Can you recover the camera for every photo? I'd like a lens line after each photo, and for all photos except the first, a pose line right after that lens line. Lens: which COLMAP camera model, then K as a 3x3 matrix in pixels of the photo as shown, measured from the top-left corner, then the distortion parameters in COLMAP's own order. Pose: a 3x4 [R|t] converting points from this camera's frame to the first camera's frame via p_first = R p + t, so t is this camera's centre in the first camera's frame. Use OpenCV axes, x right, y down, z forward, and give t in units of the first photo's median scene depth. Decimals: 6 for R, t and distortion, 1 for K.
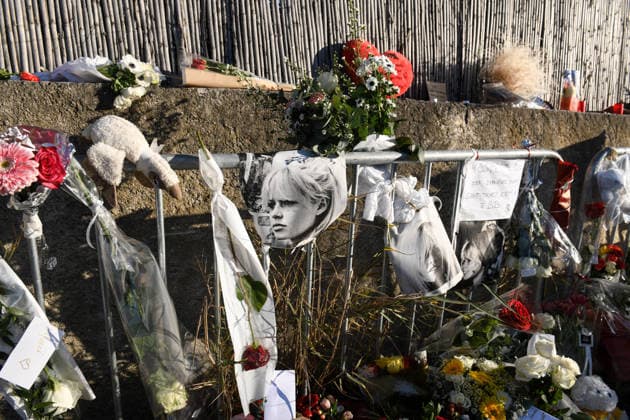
lens RADIAL K [[423.3, 0, 315.5], [0, 423.3, 209.4], [0, 0, 1]] dist [-0.047845, -0.005225]
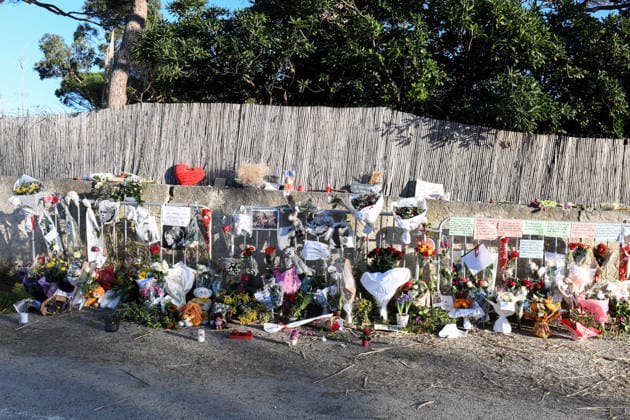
lens RADIAL K [[517.8, 0, 321.9], [0, 517.8, 206.7], [0, 0, 1]] dist [-0.026240, -0.011414]
pose [[0.868598, 0.044854, -0.493483, 3.900099], [-0.122855, 0.984294, -0.126777, 0.285156], [0.480046, 0.170745, 0.860466, -2.144381]]
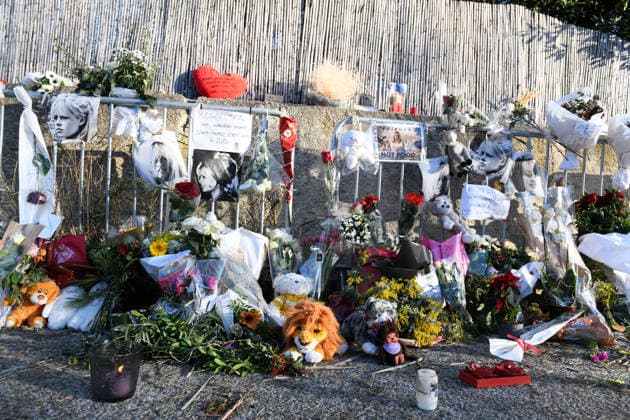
lens RADIAL K [[423.3, 0, 314.3], [0, 423.3, 208.6], [0, 0, 1]] dist [-0.047845, -0.005225]
pose [[0.958271, 0.009571, -0.285702, 1.421940], [-0.079229, 0.969178, -0.233274, 0.667376], [0.274663, 0.246176, 0.929493, -0.314998]]
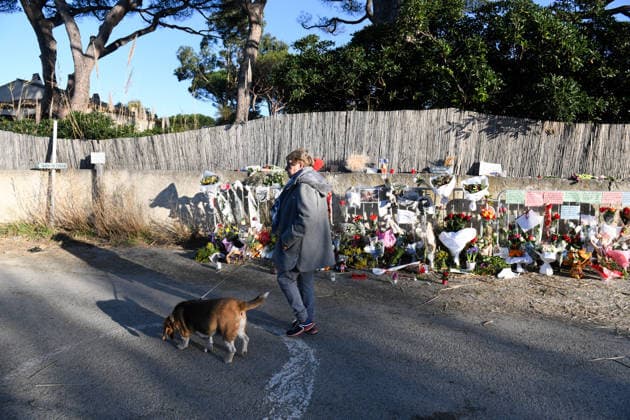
lens RADIAL K [[423.3, 0, 318.1], [0, 423.3, 206.6], [0, 0, 1]] dist [-0.047845, -0.005225]
pose [[0.765209, 0.068812, -0.640094, 4.126564], [-0.101810, 0.994694, -0.014778, 0.156983], [0.635681, 0.076476, 0.768155, -2.898465]]
